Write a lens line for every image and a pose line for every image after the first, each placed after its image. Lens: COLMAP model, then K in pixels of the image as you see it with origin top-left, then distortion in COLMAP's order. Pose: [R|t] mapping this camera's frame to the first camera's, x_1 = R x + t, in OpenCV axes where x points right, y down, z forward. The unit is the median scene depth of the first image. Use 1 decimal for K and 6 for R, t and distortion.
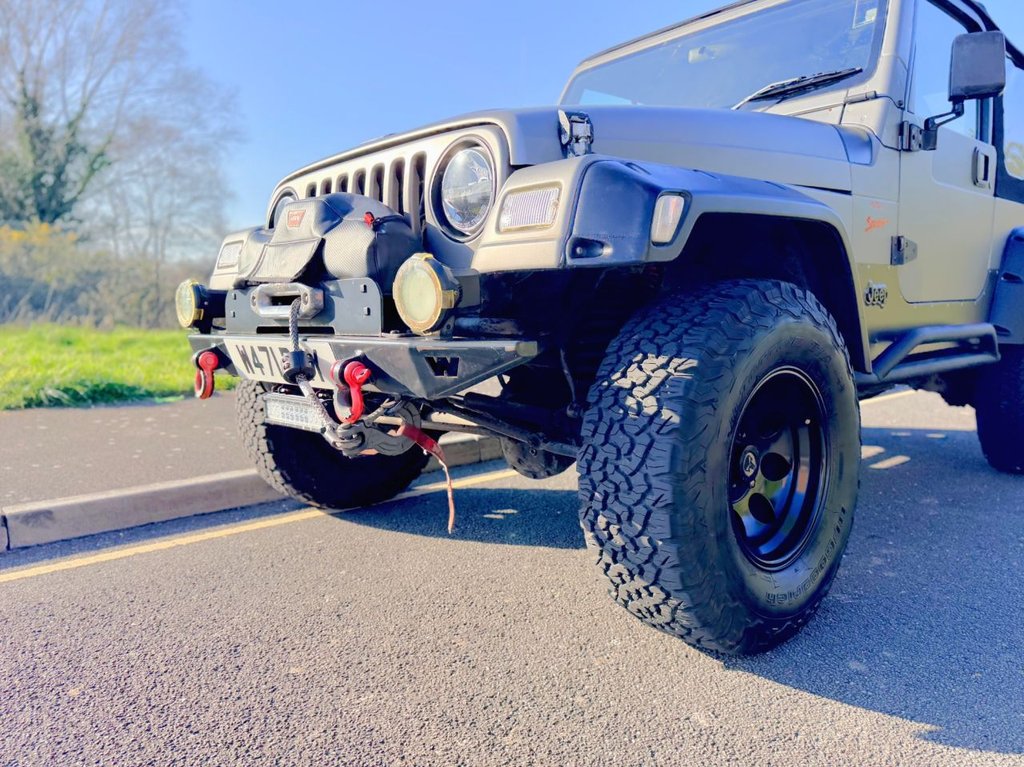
lens RADIAL K [[733.8, 0, 508.0], [0, 733.8, 378.8], [0, 0, 1]] dist [0.058705, -0.055829]
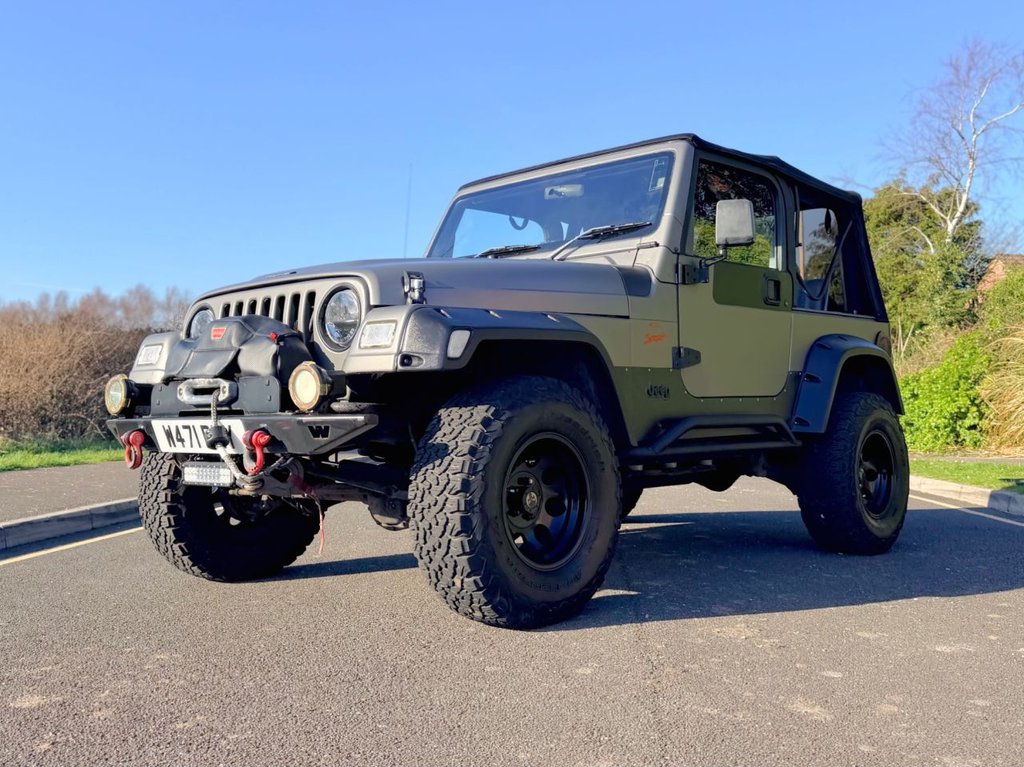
lens RADIAL K [[981.8, 0, 546.4], [0, 981.8, 359.4], [0, 0, 1]] dist [0.053388, 0.000000]
pose [[0.993354, 0.010212, 0.114646, 0.127359], [0.006617, 0.989343, -0.145456, 0.117225], [-0.114910, 0.145248, 0.982700, -0.978621]]
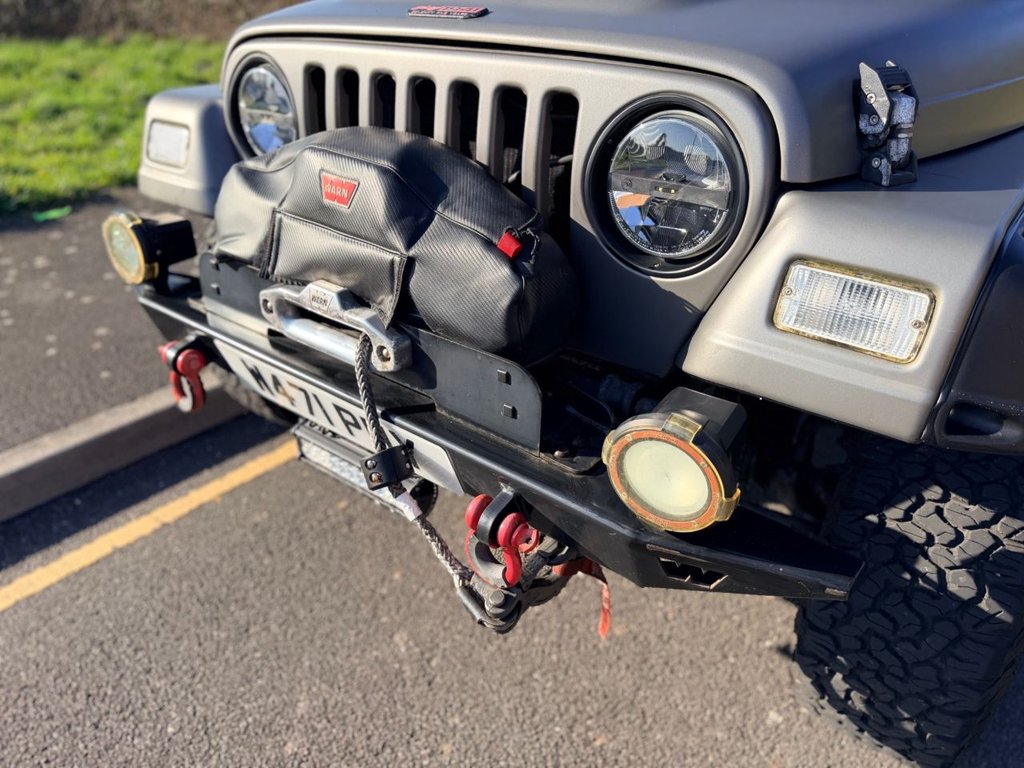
lens RADIAL K [[720.2, 0, 504.4], [0, 720.2, 384.1], [0, 0, 1]] dist [0.023624, -0.023863]
pose [[0.988986, -0.053048, 0.138178, -0.267075], [-0.008012, 0.913010, 0.407858, -0.345237], [-0.147794, -0.404473, 0.902529, 0.439930]]
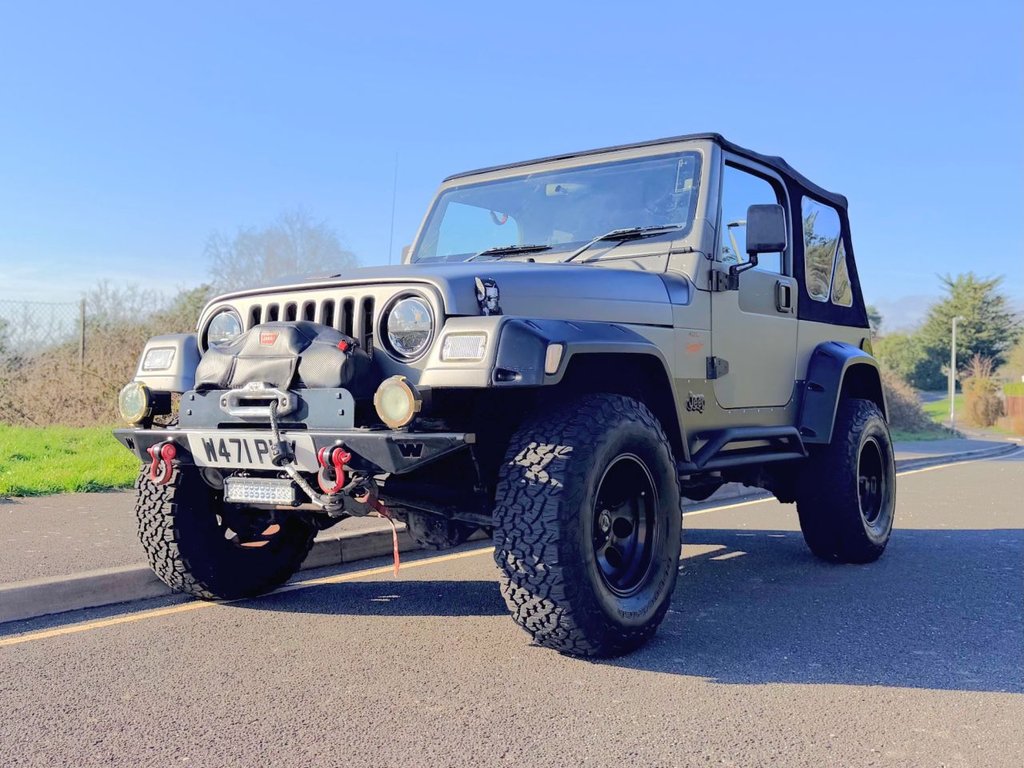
lens RADIAL K [[1034.4, 0, 480.5], [0, 1034.4, 361.4], [0, 0, 1]] dist [0.087804, 0.000000]
pose [[0.979986, 0.021422, 0.197908, -0.308758], [0.004697, 0.991428, -0.130571, 0.066289], [-0.199009, 0.128887, 0.971485, -0.925155]]
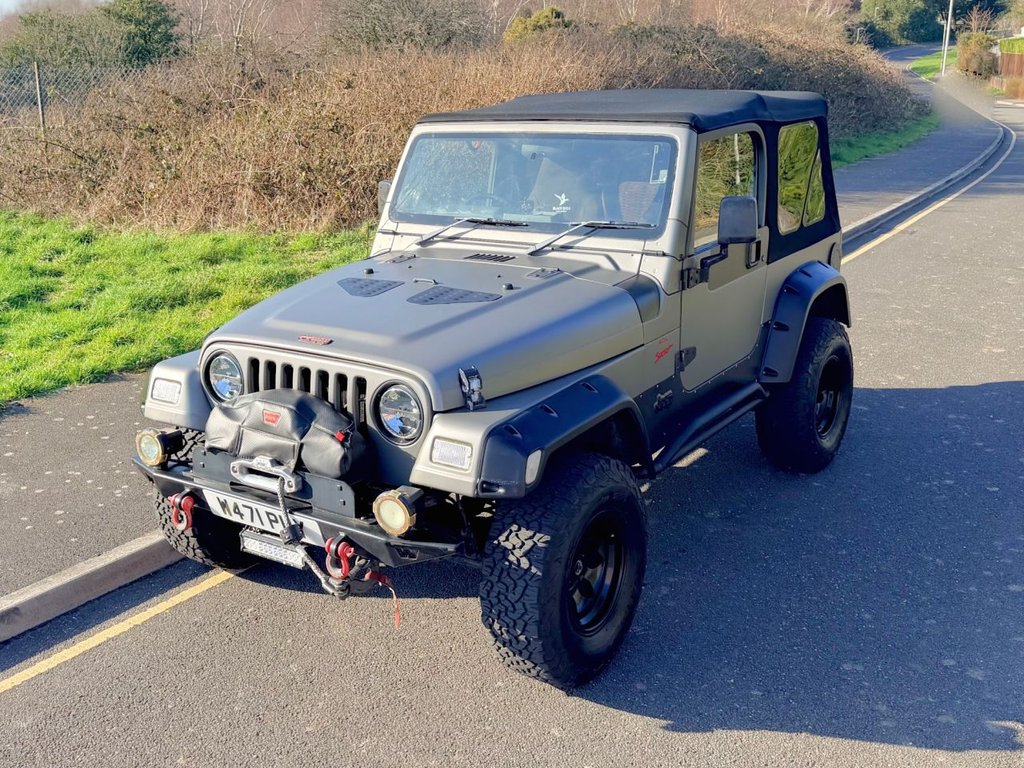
lens RADIAL K [[1049.2, 0, 433.8], [0, 1049.2, 327.7], [0, 0, 1]] dist [0.092254, 0.000000]
pose [[0.982353, -0.053362, 0.179263, -0.364836], [0.029381, 0.990565, 0.133855, -0.716743], [-0.184714, -0.126226, 0.974653, -1.107262]]
